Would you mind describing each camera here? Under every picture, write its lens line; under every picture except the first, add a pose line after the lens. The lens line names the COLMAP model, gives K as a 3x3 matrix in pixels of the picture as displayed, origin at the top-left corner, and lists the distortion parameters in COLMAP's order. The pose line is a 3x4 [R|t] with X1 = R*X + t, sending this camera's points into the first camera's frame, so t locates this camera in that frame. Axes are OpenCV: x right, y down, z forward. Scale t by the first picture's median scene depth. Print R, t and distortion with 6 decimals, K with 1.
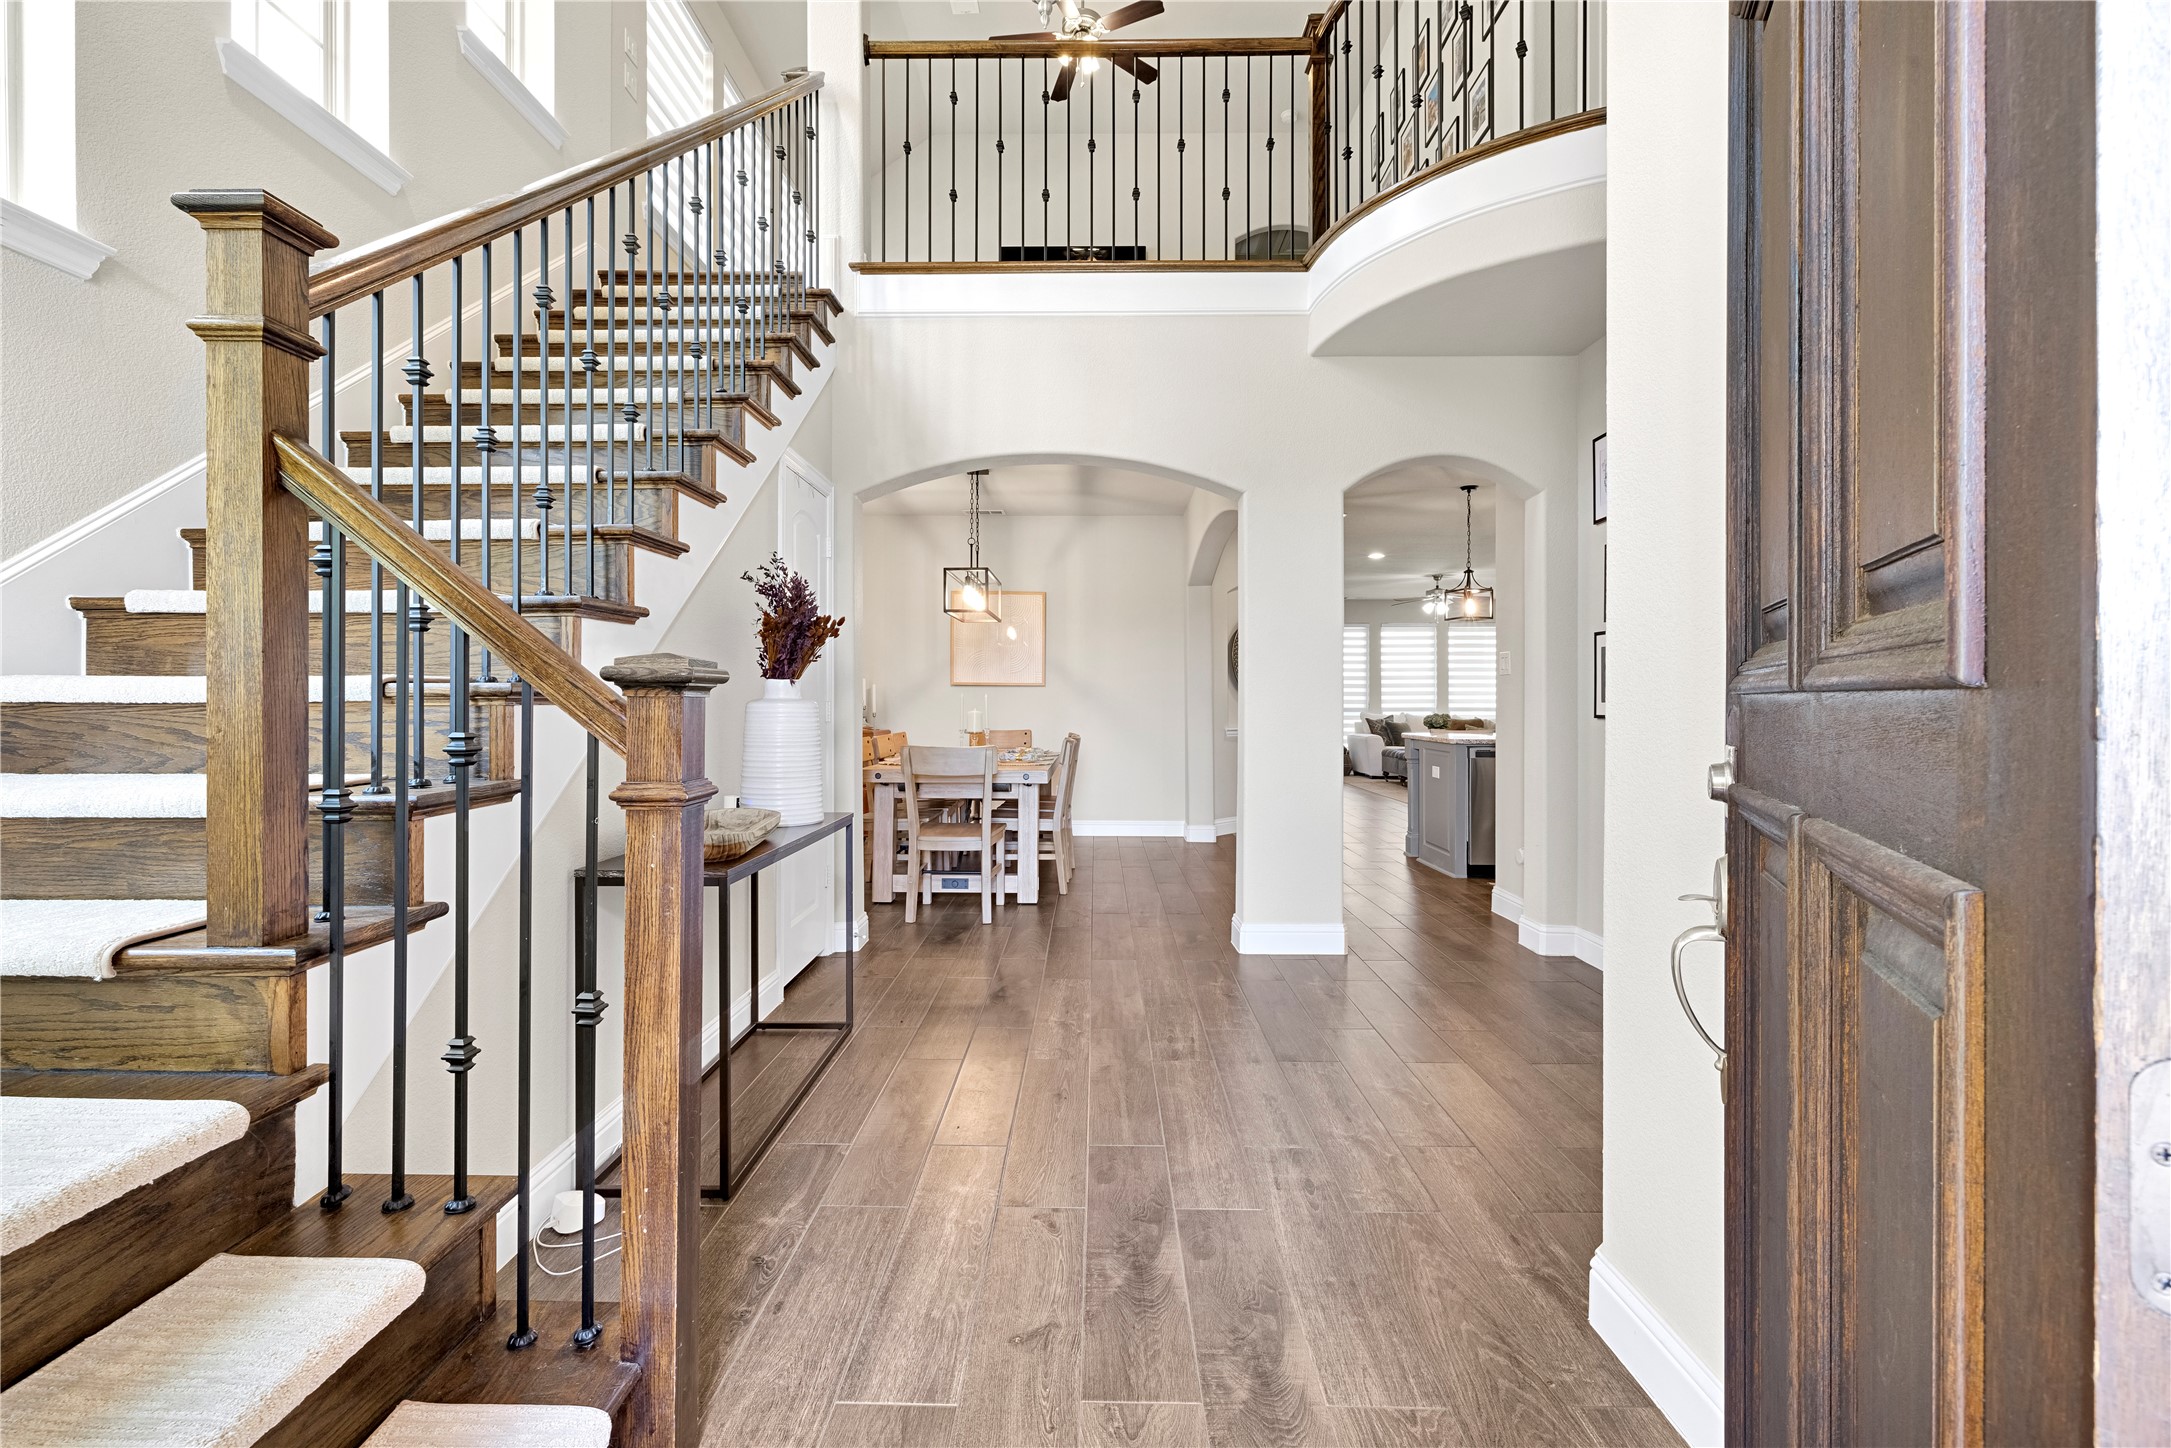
lens RADIAL K [[951.9, 0, 1082.9], [0, 951.9, 717.1], [0, 0, 1]] dist [-0.000549, -0.000065]
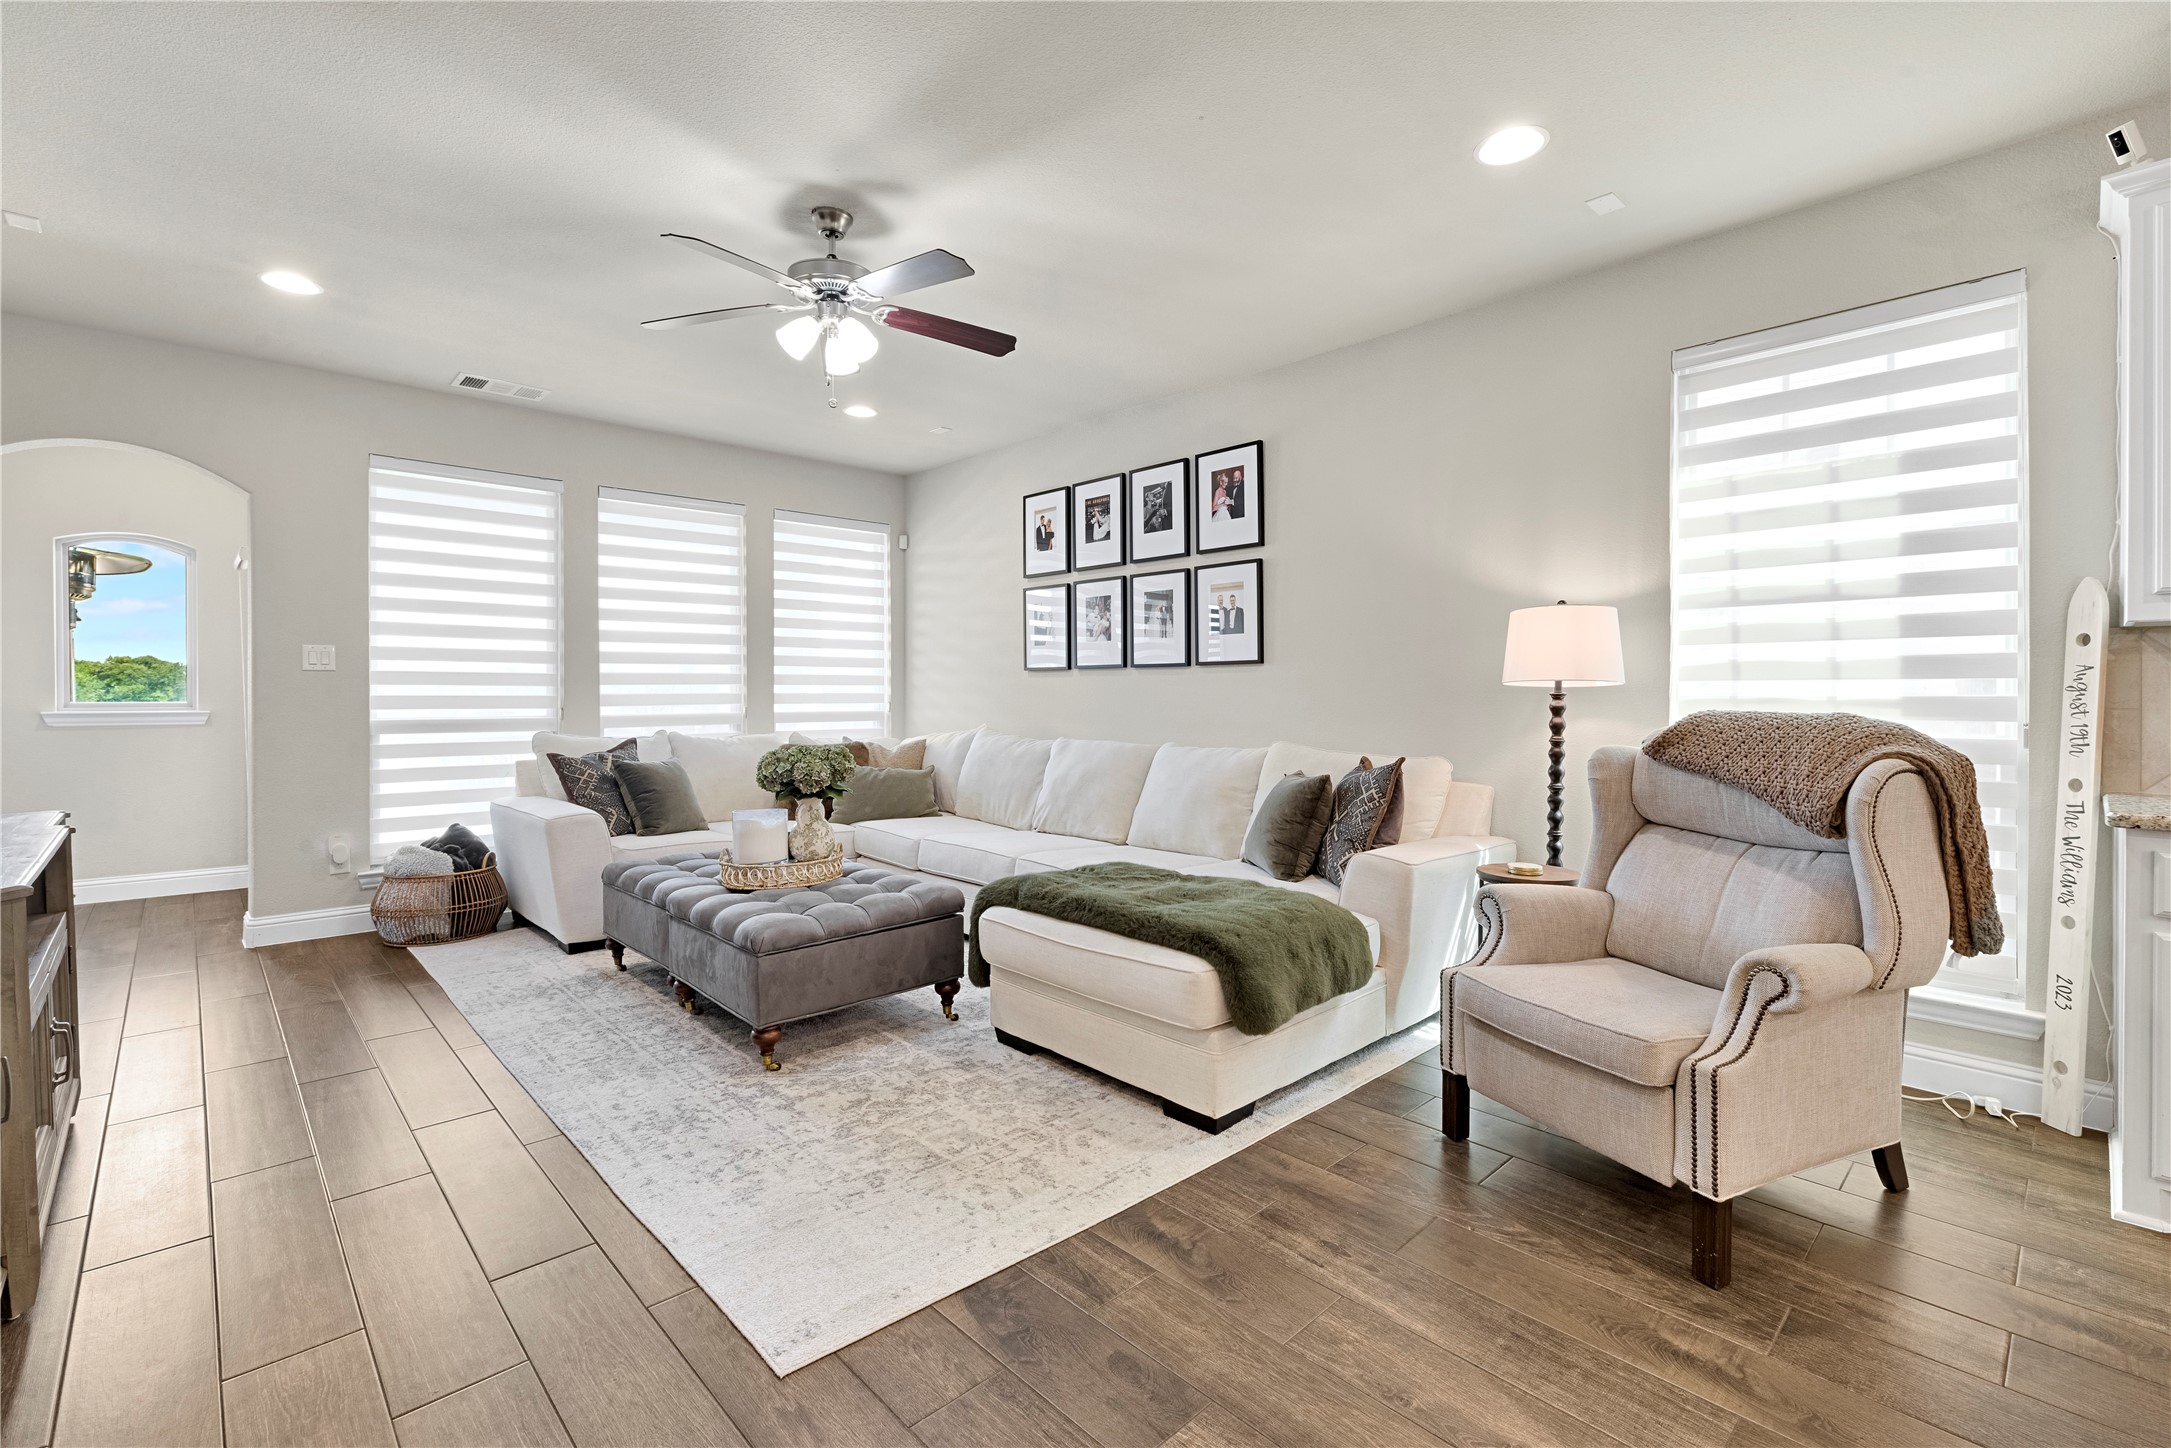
lens RADIAL K [[951.9, 0, 1074.2], [0, 951.9, 711.0], [0, 0, 1]] dist [-0.000549, -0.000065]
pose [[0.723649, -0.009112, 0.690108, 0.200661], [0.002125, 0.999938, 0.010974, -0.016427], [-0.690165, -0.006475, 0.723623, 0.633627]]
